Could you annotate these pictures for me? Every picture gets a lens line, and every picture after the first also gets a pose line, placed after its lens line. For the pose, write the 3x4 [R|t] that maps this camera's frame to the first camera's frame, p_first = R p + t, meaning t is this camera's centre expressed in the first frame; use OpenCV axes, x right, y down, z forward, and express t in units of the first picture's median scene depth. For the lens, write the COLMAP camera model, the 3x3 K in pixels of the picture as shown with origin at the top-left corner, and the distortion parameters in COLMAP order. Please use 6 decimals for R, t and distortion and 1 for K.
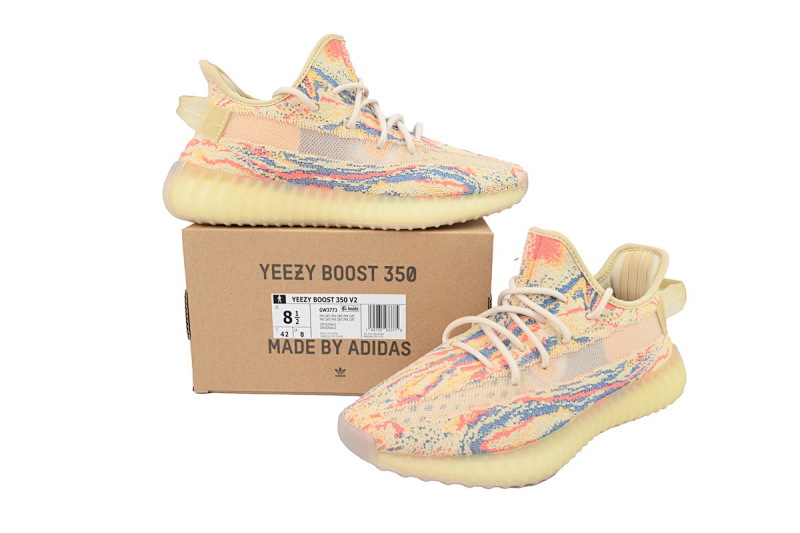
lens RADIAL K [[630.8, 0, 400.3], [0, 630.8, 266.1], [0, 0, 1]] dist [0.007623, 0.001530]
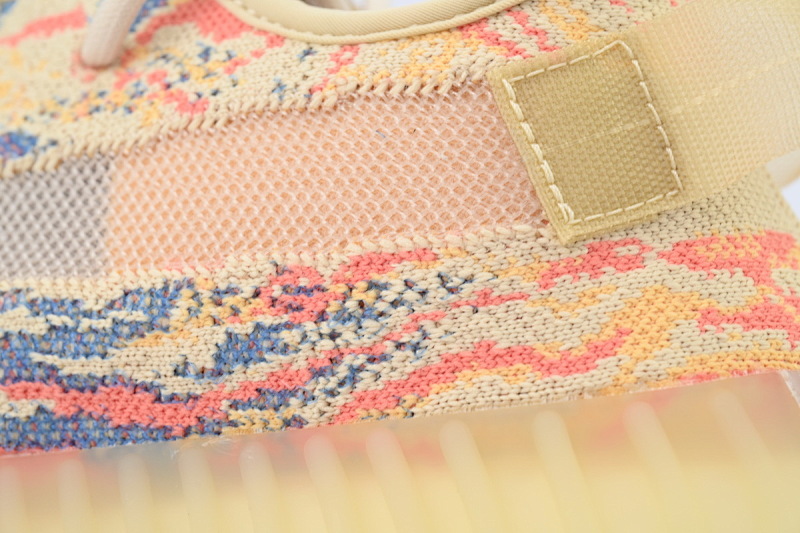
lens RADIAL K [[2345.8, 0, 400.0], [0, 2345.8, 265.6], [0, 0, 1]] dist [0.076576, 0.000000]
pose [[0.660789, 0.025809, -0.750128, 0.970838], [-0.213845, 0.964461, -0.155193, 0.251949], [0.719464, 0.262961, 0.642825, 0.622492]]
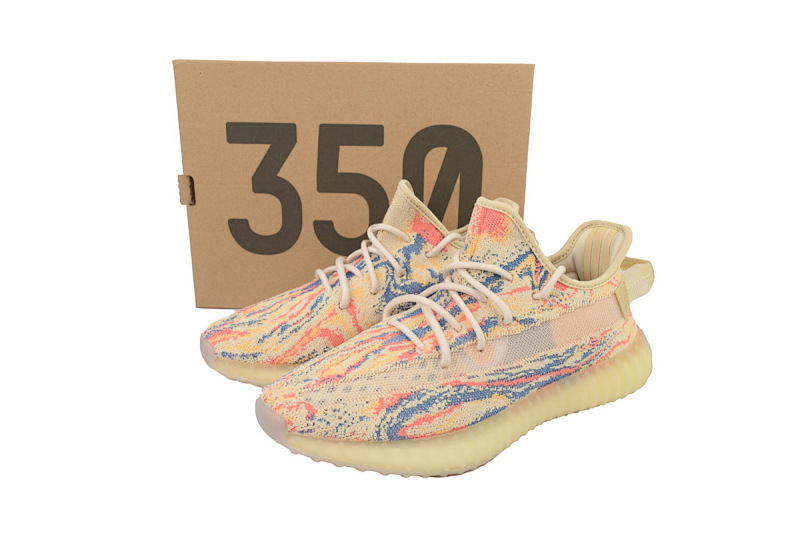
lens RADIAL K [[630.8, 0, 399.6], [0, 630.8, 266.8], [0, 0, 1]] dist [0.007623, 0.001530]
pose [[0.998008, 0.021452, -0.059324, 0.159581], [-0.019440, 0.999223, 0.034282, 0.009197], [0.060013, -0.033060, 0.997650, 0.071683]]
